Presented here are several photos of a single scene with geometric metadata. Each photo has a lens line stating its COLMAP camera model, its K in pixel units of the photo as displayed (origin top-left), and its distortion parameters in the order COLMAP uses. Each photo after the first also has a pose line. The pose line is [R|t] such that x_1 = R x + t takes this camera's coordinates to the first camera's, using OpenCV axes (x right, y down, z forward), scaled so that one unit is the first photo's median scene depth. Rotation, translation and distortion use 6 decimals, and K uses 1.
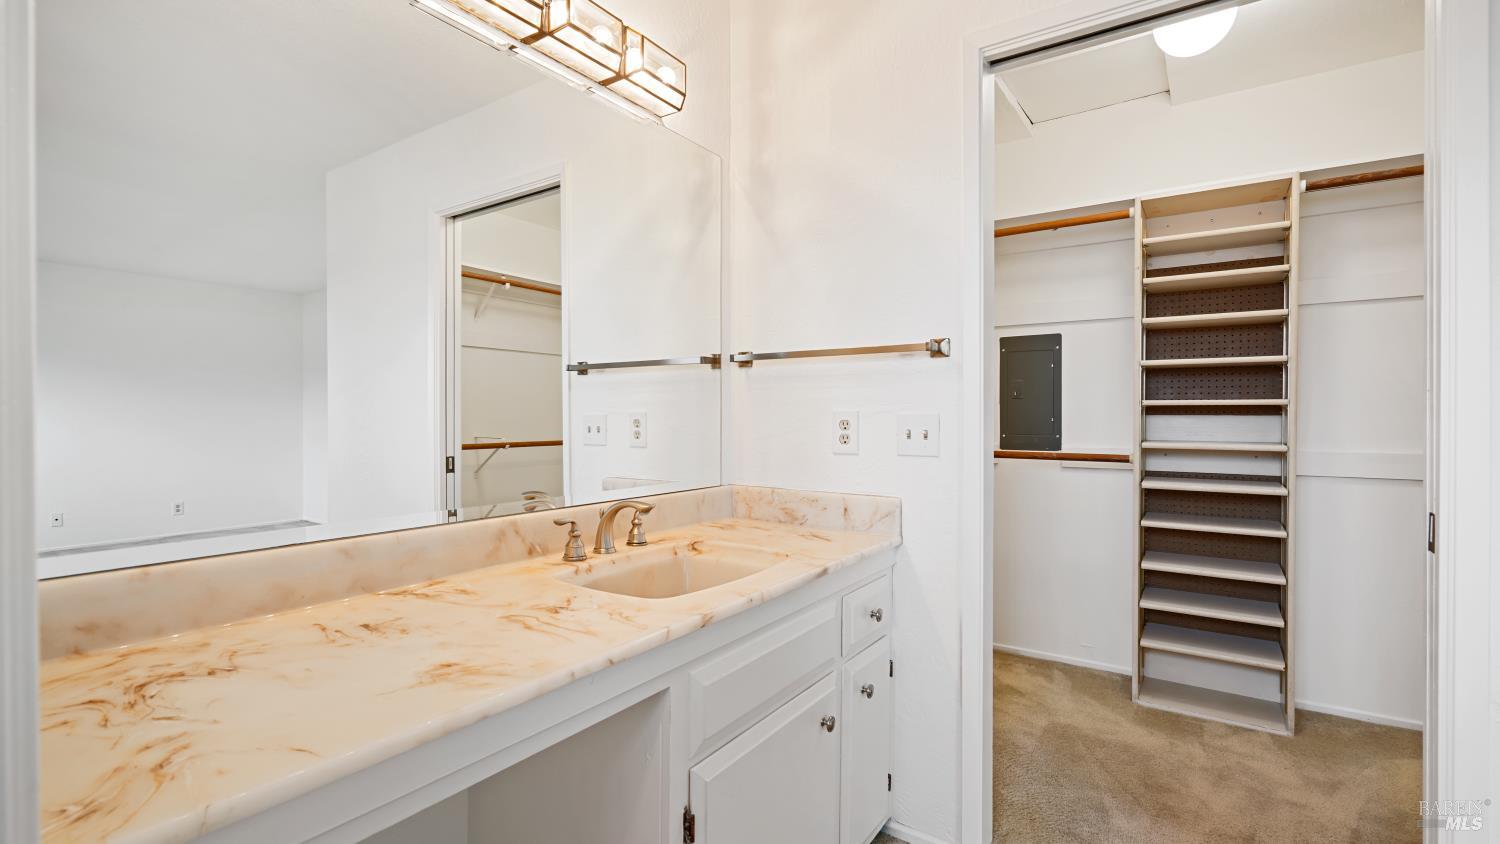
lens RADIAL K [[672.4, 0, 747.8], [0, 672.4, 419.3], [0, 0, 1]] dist [-0.002404, 0.000170]
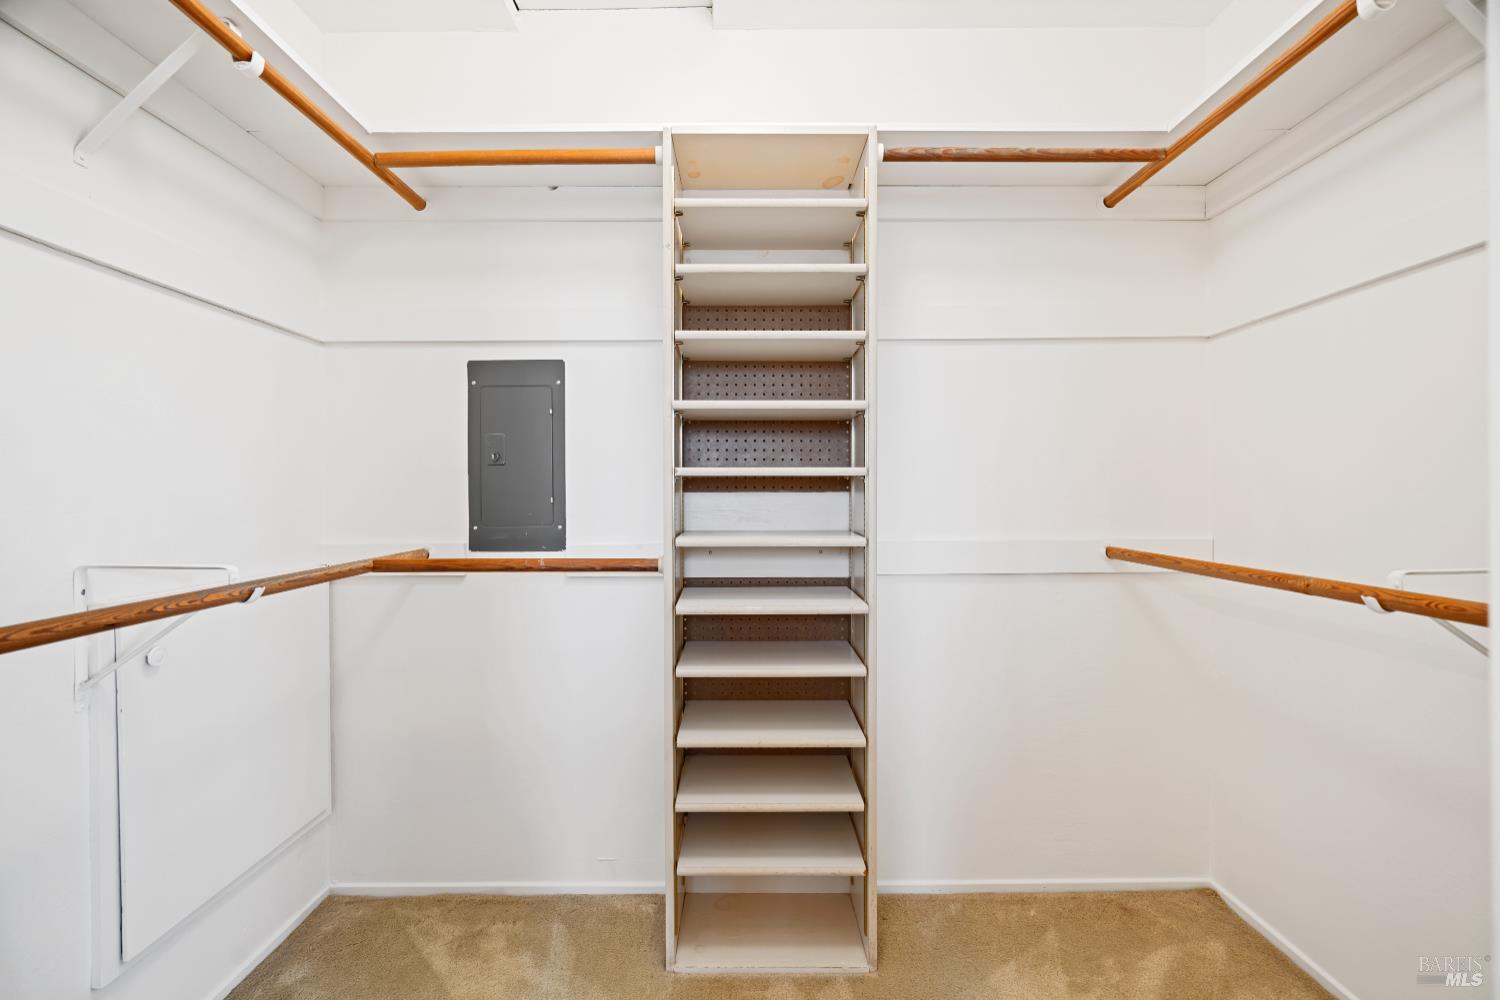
lens RADIAL K [[680.2, 0, 750.0], [0, 680.2, 500.0], [0, 0, 1]] dist [-0.000907, -0.000068]
pose [[0.818256, -0.009627, 0.574774, 0.286960], [0.007703, 0.999954, 0.005782, -0.002167], [-0.574803, -0.000304, 0.818292, 0.457218]]
